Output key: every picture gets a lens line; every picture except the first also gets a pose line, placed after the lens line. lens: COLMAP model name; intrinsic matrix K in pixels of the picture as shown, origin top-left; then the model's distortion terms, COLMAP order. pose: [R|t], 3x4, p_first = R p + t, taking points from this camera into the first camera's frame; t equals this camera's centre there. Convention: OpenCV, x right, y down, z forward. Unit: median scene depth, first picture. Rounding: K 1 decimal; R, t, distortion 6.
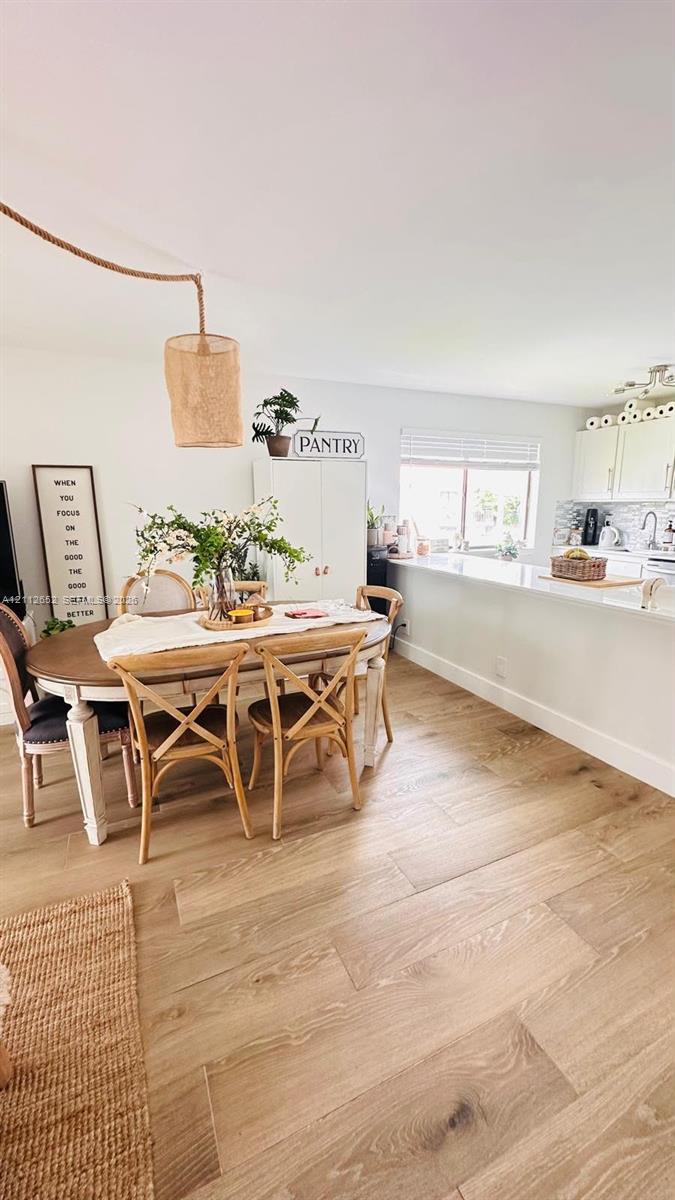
lens RADIAL K [[476.6, 0, 340.4], [0, 476.6, 600.6], [0, 0, 1]] dist [-0.004029, 0.000448]
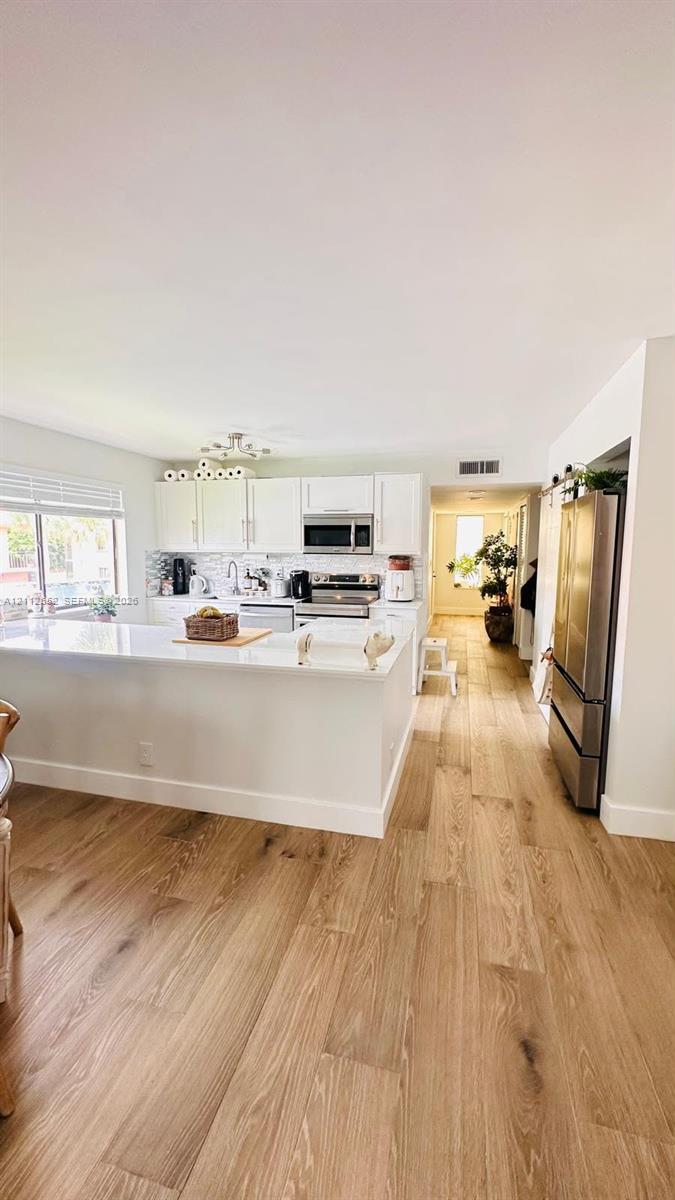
lens RADIAL K [[476.6, 0, 335.5], [0, 476.6, 598.9], [0, 0, 1]] dist [-0.004029, 0.000448]
pose [[0.637676, -0.079097, 0.766233, -0.045942], [0.146955, 0.988937, -0.020213, -0.044110], [-0.756157, 0.125491, 0.642245, 0.124455]]
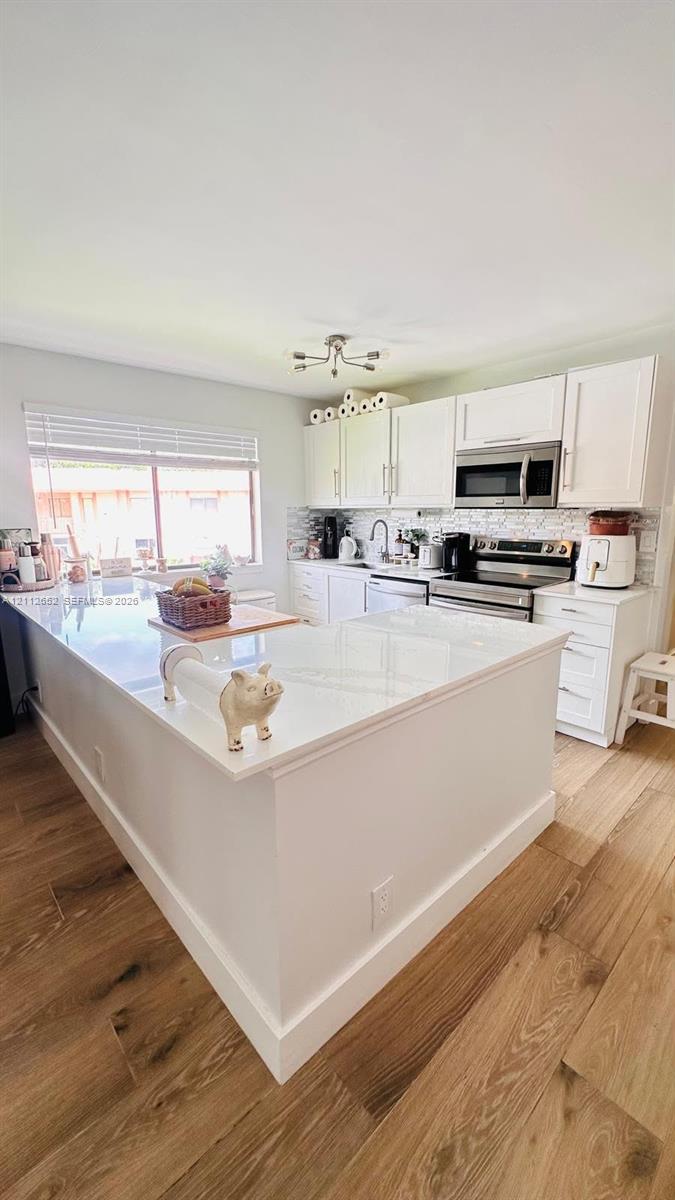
lens RADIAL K [[476.6, 0, 340.6], [0, 476.6, 597.8], [0, 0, 1]] dist [-0.004029, 0.000448]
pose [[0.953464, -0.054881, 0.296470, 0.321604], [0.060175, 0.998149, -0.008752, -0.041217], [-0.295442, 0.026185, 0.955002, 0.193360]]
